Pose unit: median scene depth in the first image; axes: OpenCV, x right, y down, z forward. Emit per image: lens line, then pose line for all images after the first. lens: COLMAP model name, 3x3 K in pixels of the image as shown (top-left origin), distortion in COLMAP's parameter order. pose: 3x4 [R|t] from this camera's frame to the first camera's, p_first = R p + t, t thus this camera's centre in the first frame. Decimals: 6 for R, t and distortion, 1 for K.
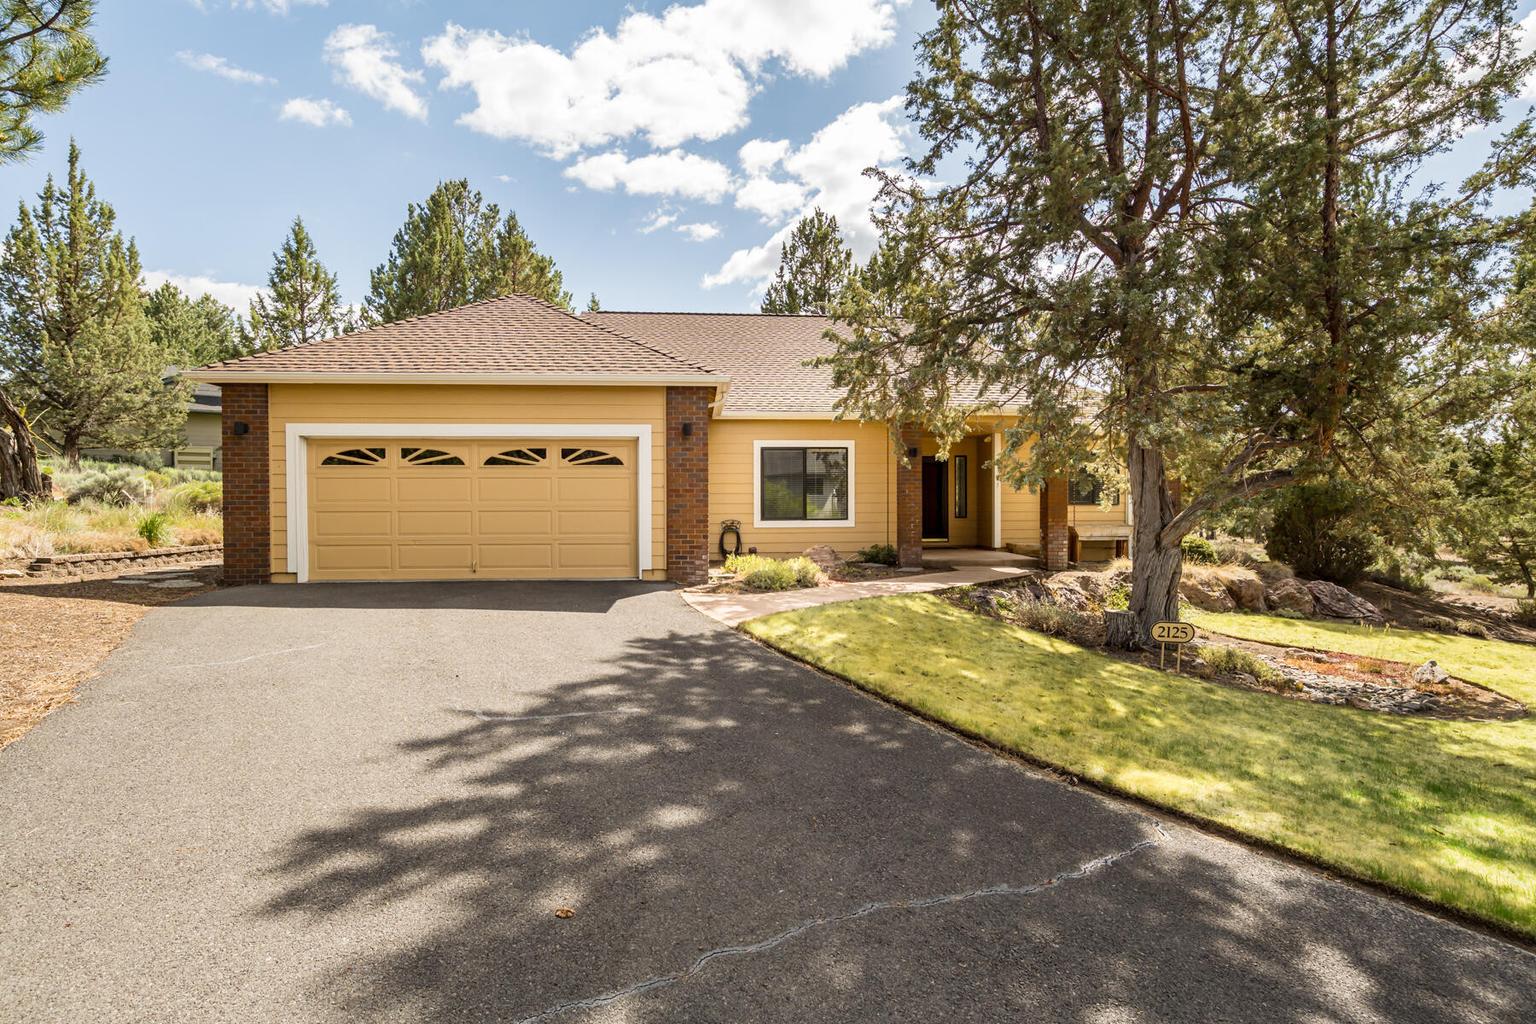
lens RADIAL K [[764.8, 0, 768.0], [0, 764.8, 512.0], [0, 0, 1]] dist [-0.003124, 0.000990]
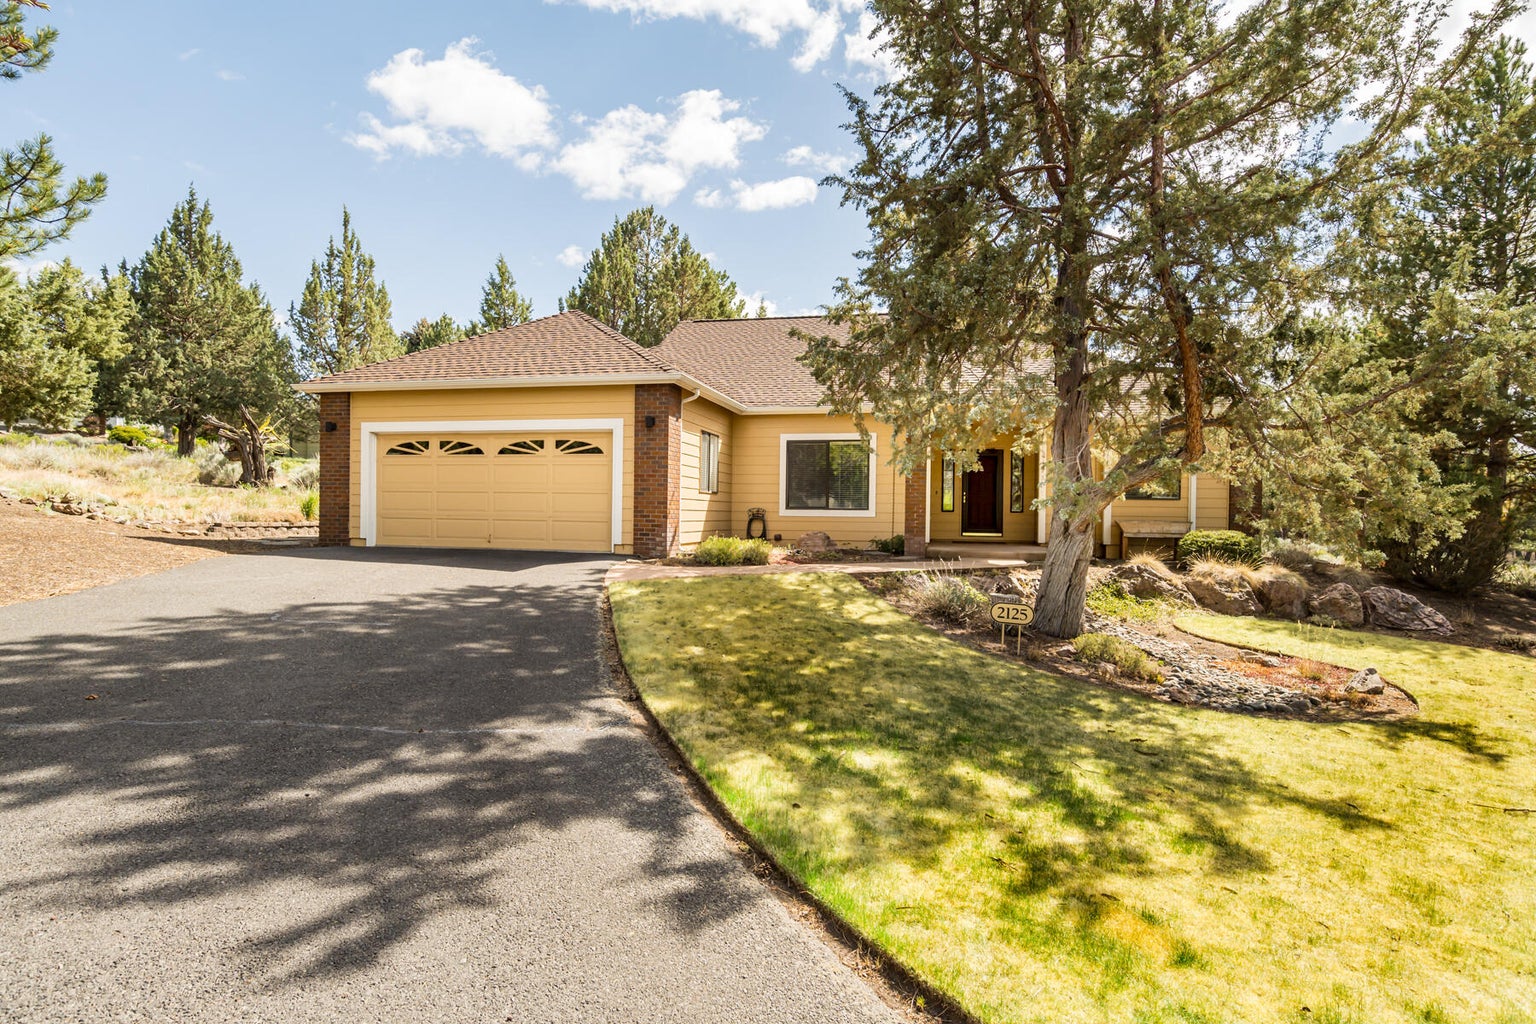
lens RADIAL K [[764.8, 0, 768.0], [0, 764.8, 512.0], [0, 0, 1]] dist [-0.003124, 0.000990]
pose [[0.957673, 0.016411, -0.287390, 0.317878], [-0.017688, 0.999842, -0.001848, 0.020274], [0.287314, 0.006853, 0.957812, -0.029230]]
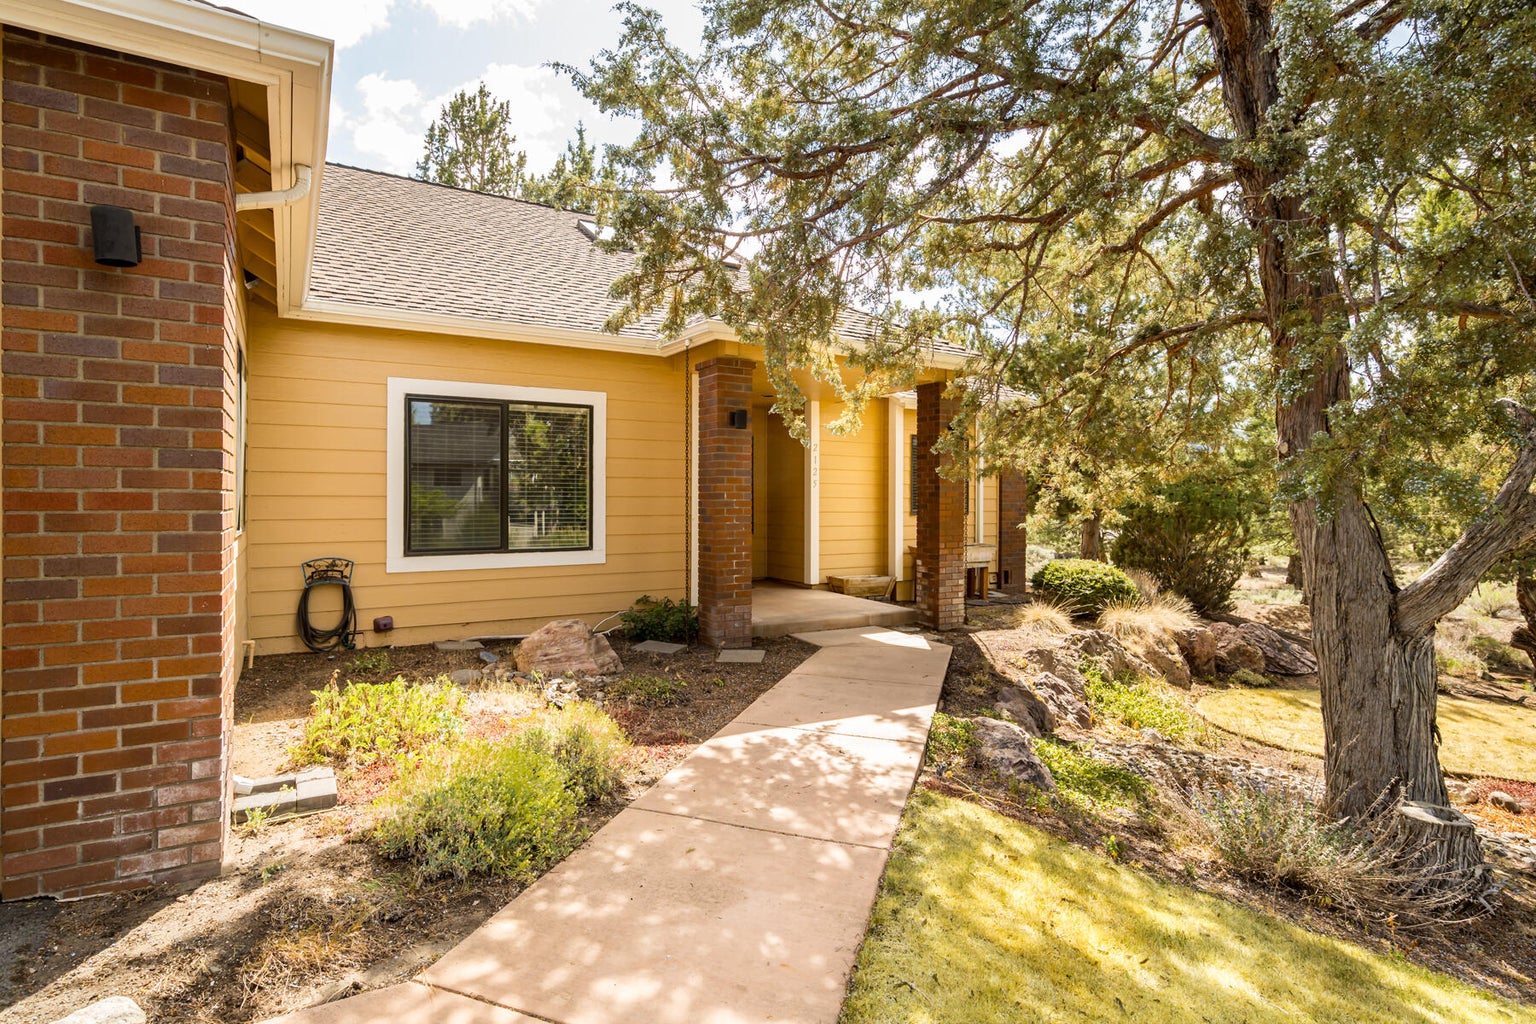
lens RADIAL K [[777.0, 0, 764.7], [0, 777.0, 494.4], [0, 0, 1]] dist [-0.044459, 0.000319]
pose [[0.895041, 0.009440, 0.445883, -0.024335], [-0.004359, 0.999913, -0.012419, -0.023620], [-0.445962, 0.009172, 0.895005, 0.583727]]
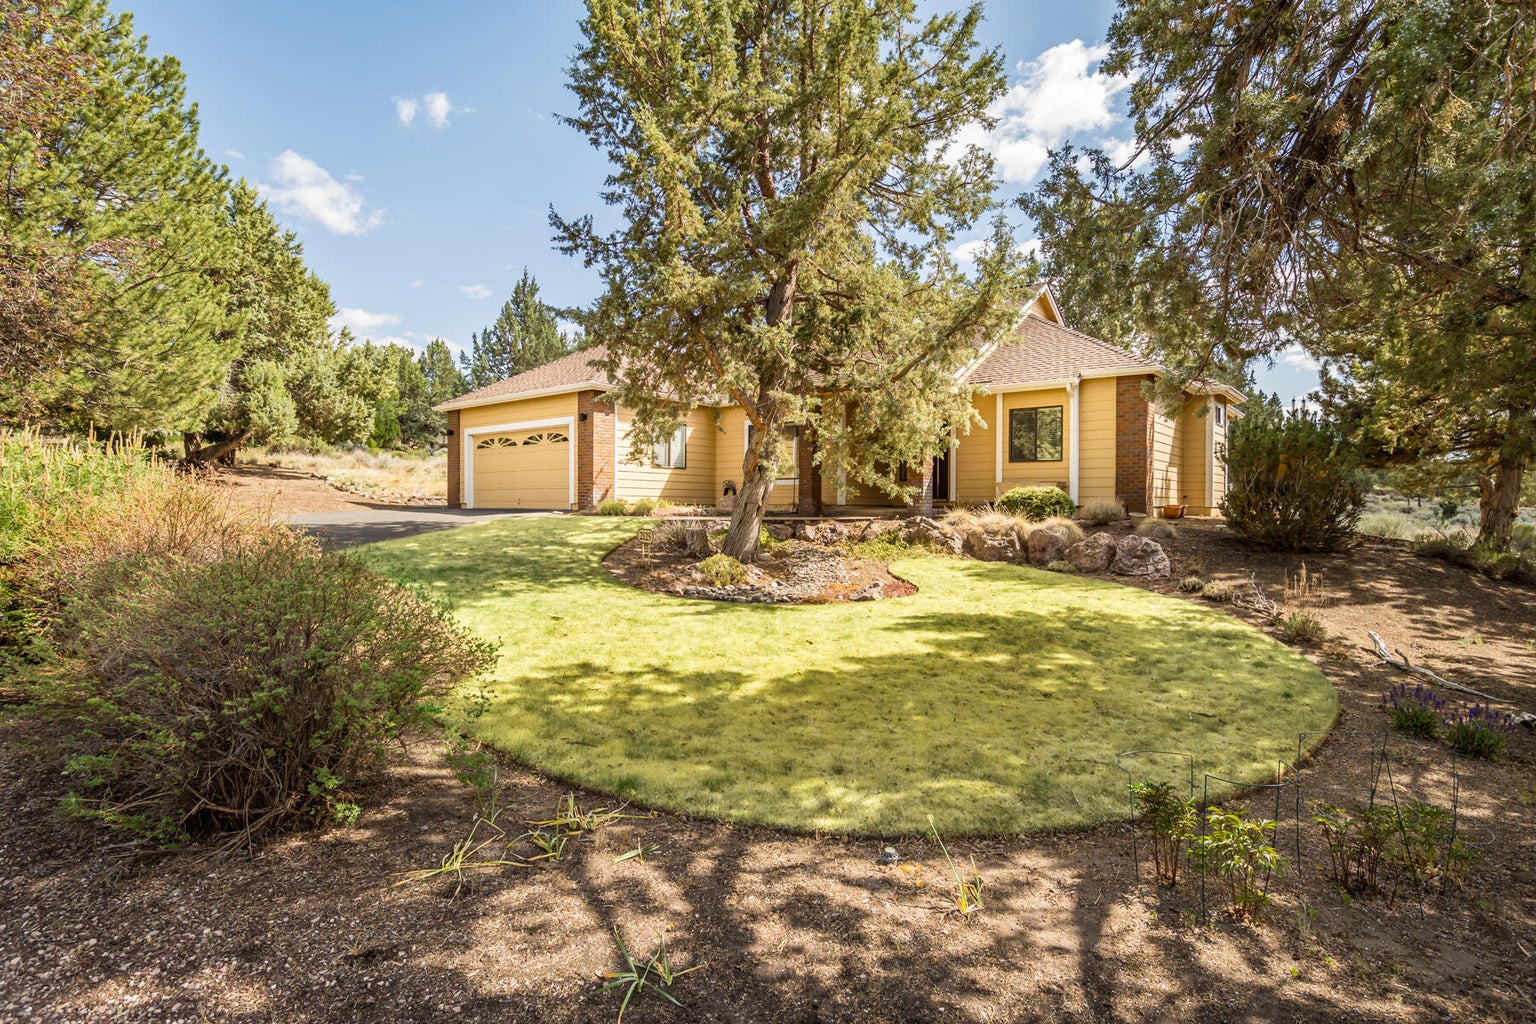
lens RADIAL K [[756.7, 0, 757.3], [0, 756.7, 509.1], [0, 0, 1]] dist [-0.018887, 0.000126]
pose [[0.723004, 0.010250, -0.690768, 1.029799], [-0.010600, 0.999937, 0.003742, 0.062753], [0.690763, 0.004616, 0.723067, 0.081057]]
